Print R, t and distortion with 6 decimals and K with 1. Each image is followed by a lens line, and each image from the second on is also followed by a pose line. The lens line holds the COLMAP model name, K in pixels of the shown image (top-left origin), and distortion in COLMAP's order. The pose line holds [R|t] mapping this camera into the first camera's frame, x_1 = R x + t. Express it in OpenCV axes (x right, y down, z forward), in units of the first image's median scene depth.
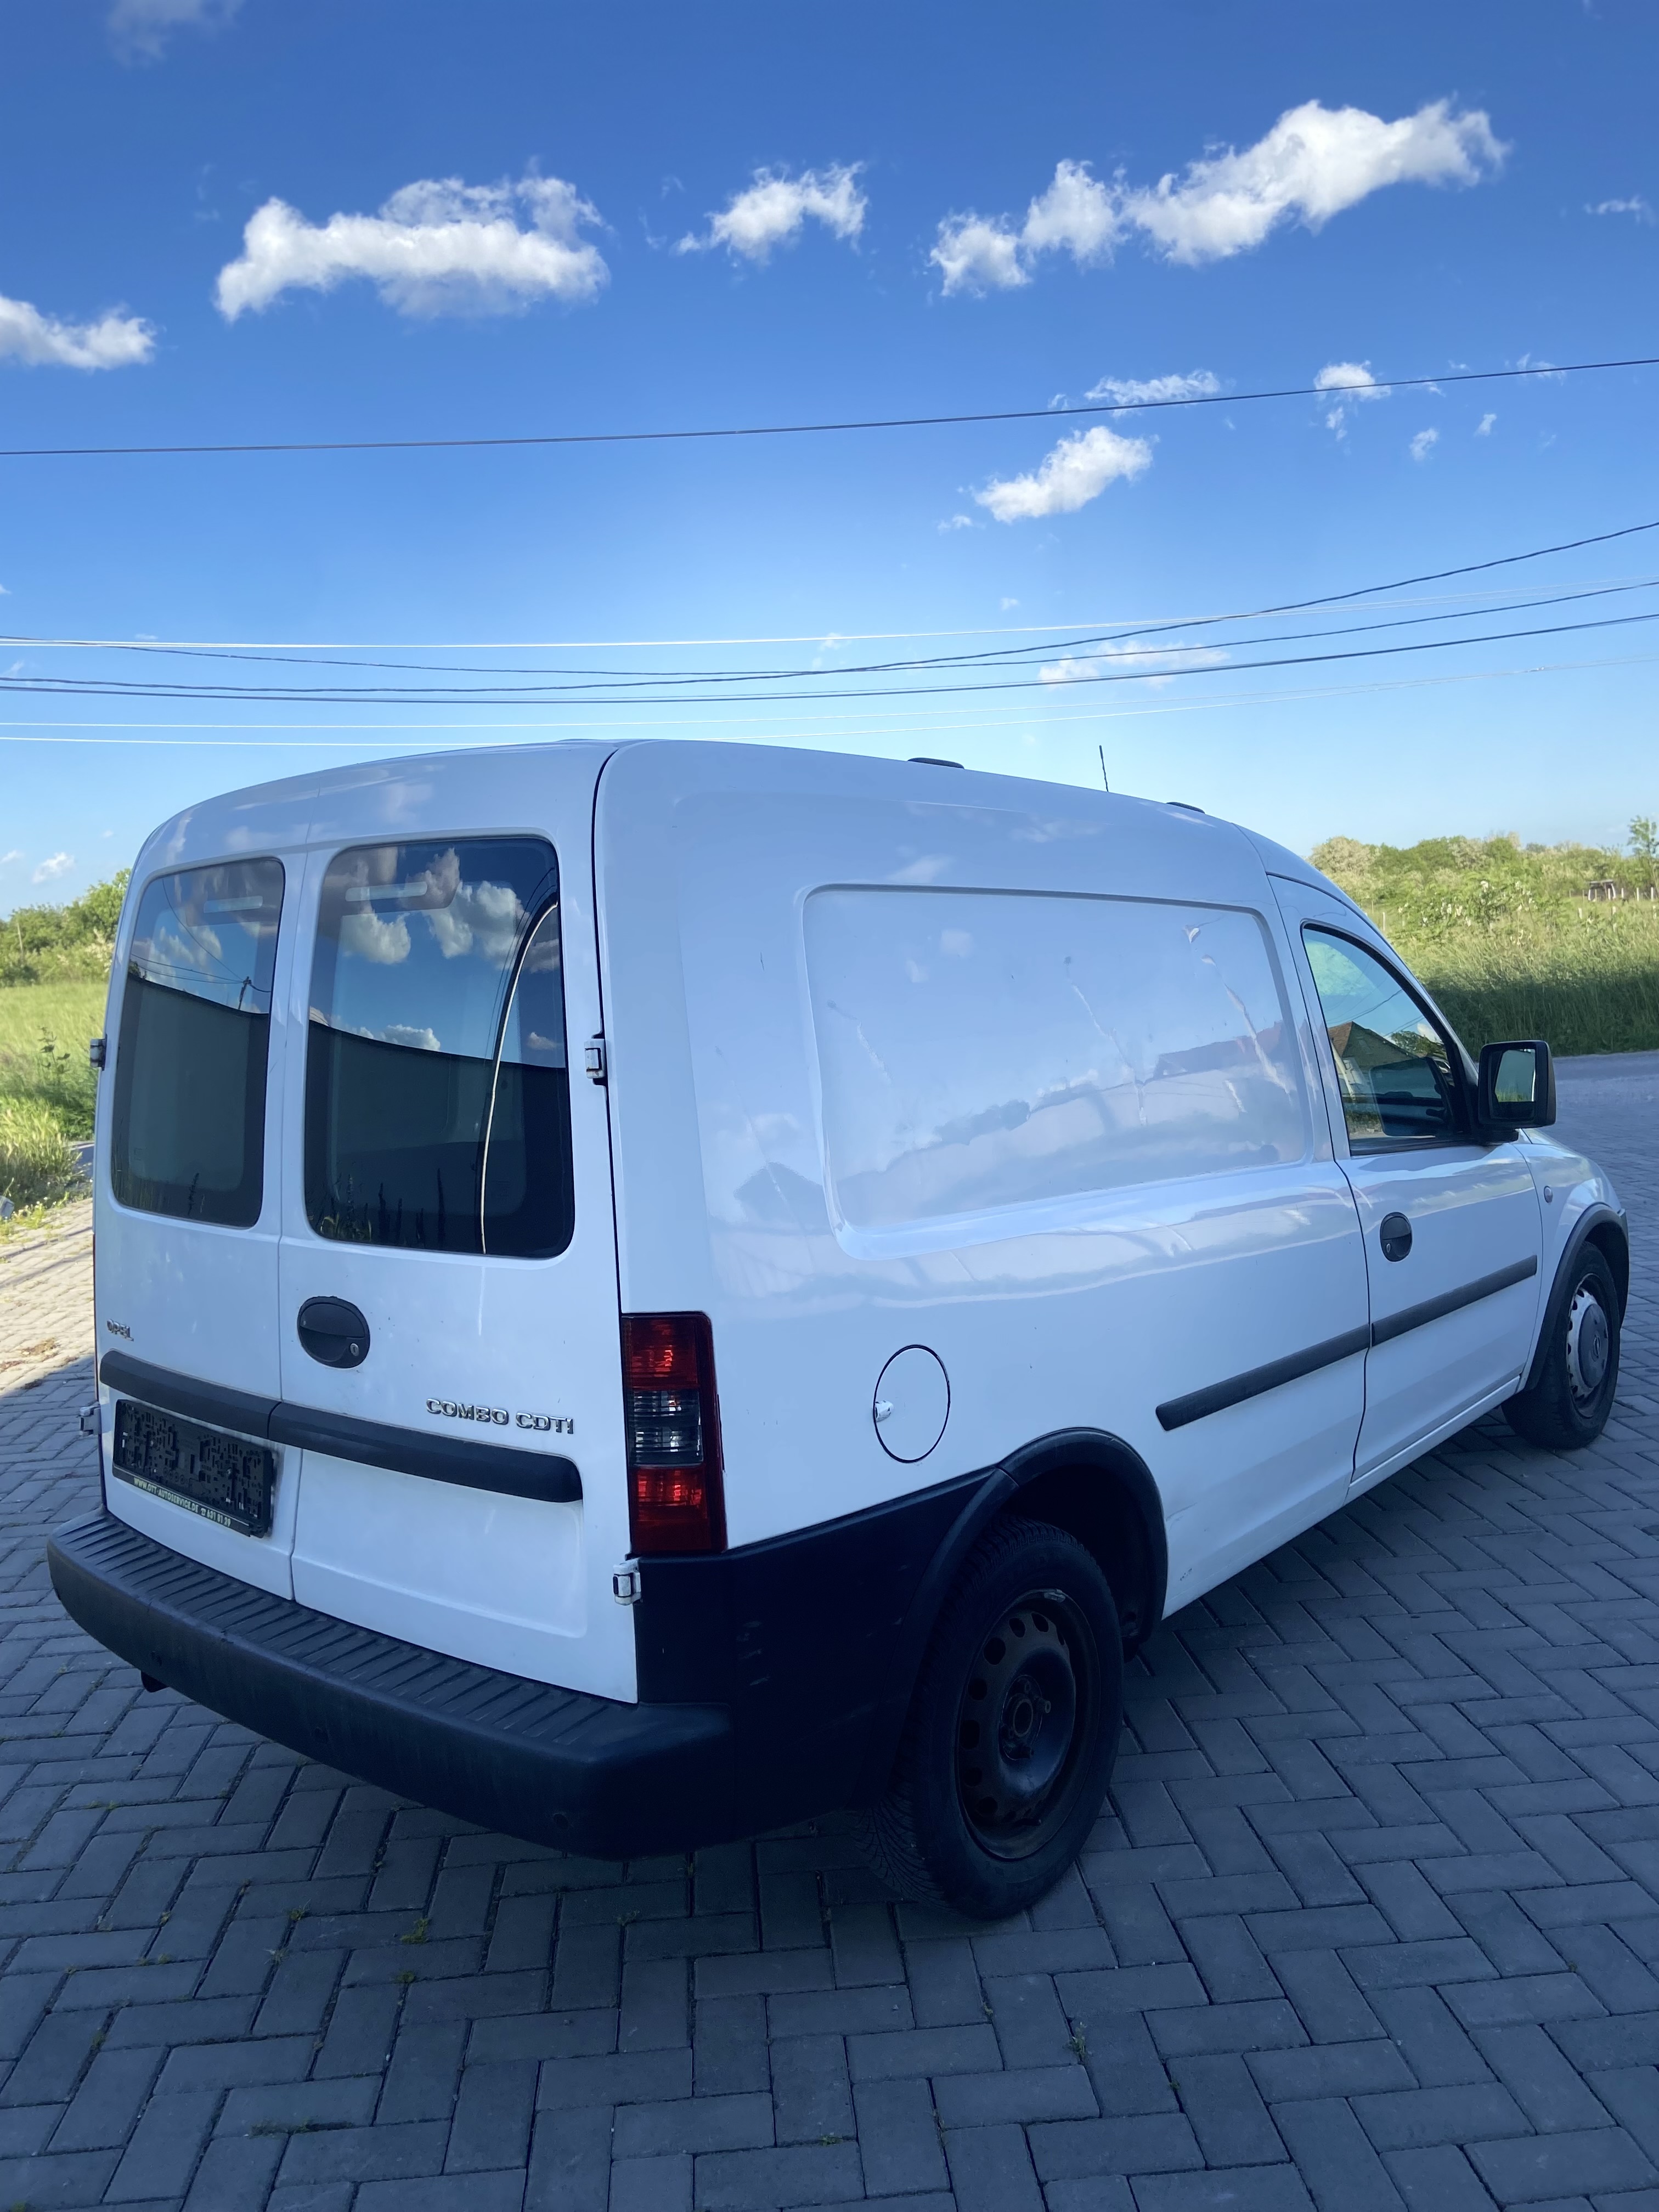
lens RADIAL K [[1693.0, 0, 829.5], [0, 1693.0, 1106.0], [0, 0, 1]] dist [-0.003108, 0.000310]
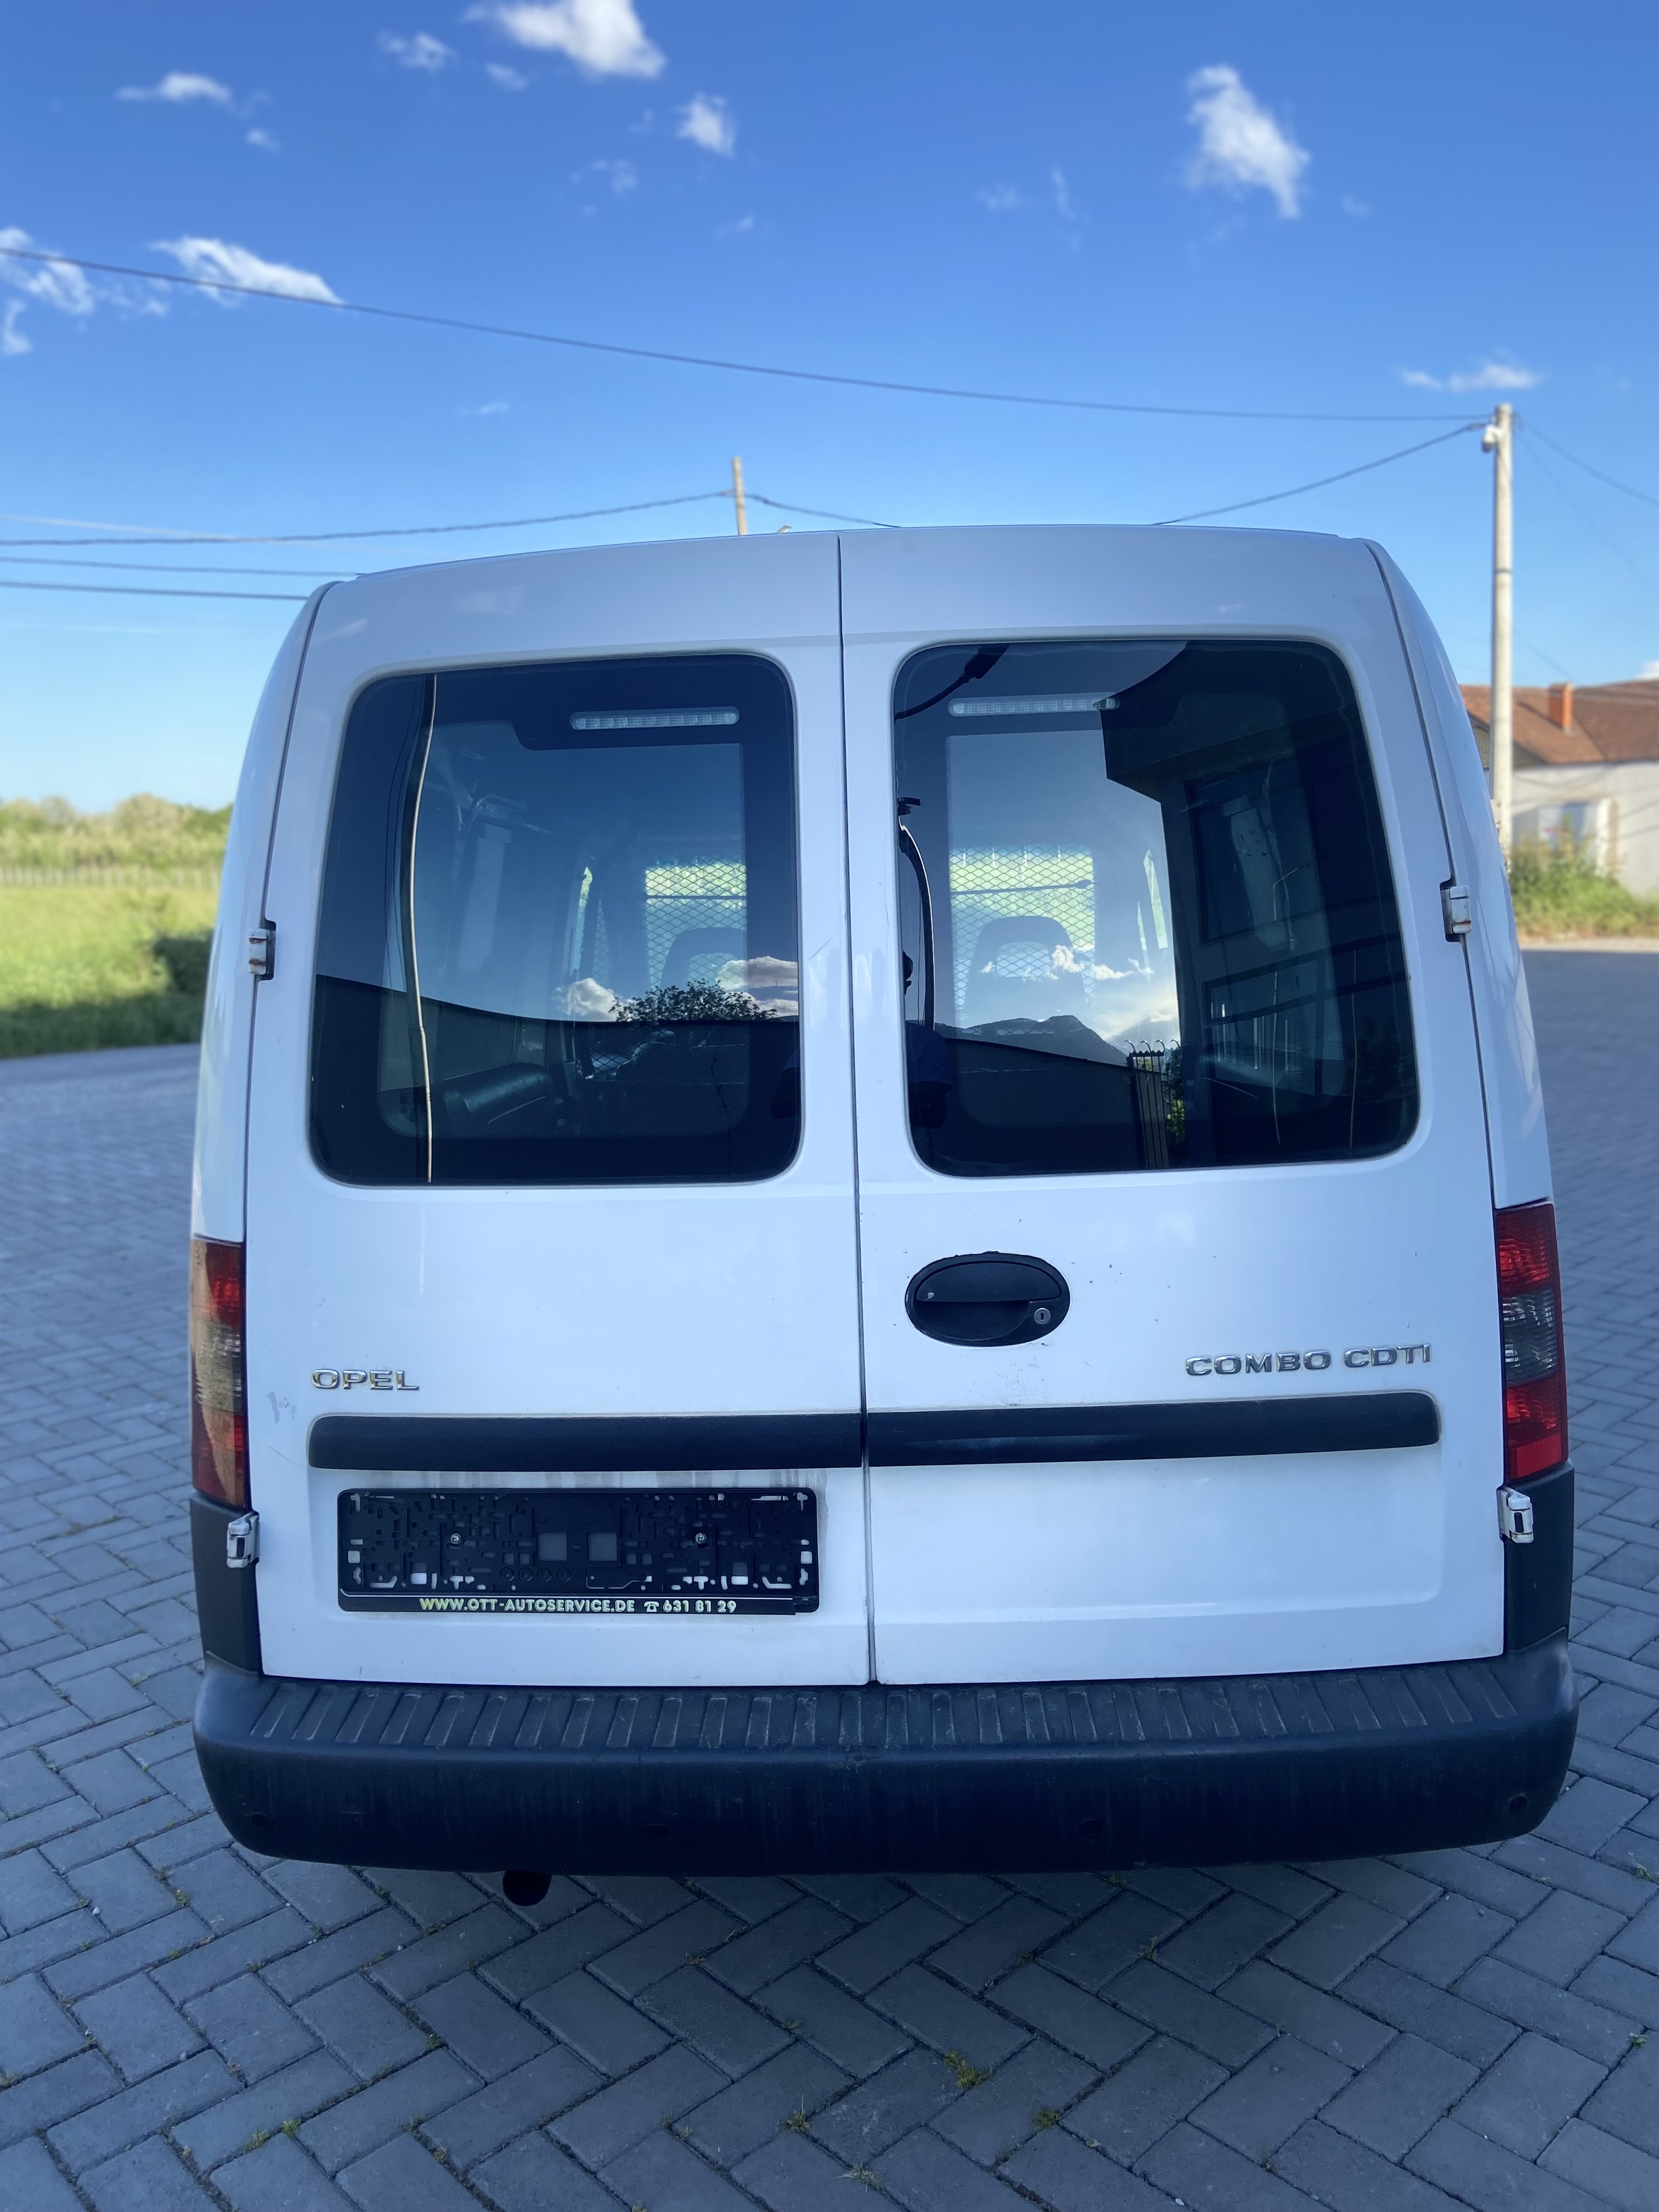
lens RADIAL K [[1693.0, 0, 829.5], [0, 1693.0, 1106.0], [0, 0, 1]] dist [-0.003108, 0.000310]
pose [[0.793520, -0.069473, 0.604565, -0.840864], [0.052410, 0.997573, 0.045845, 0.013474], [-0.606283, -0.004693, 0.795235, 0.490529]]
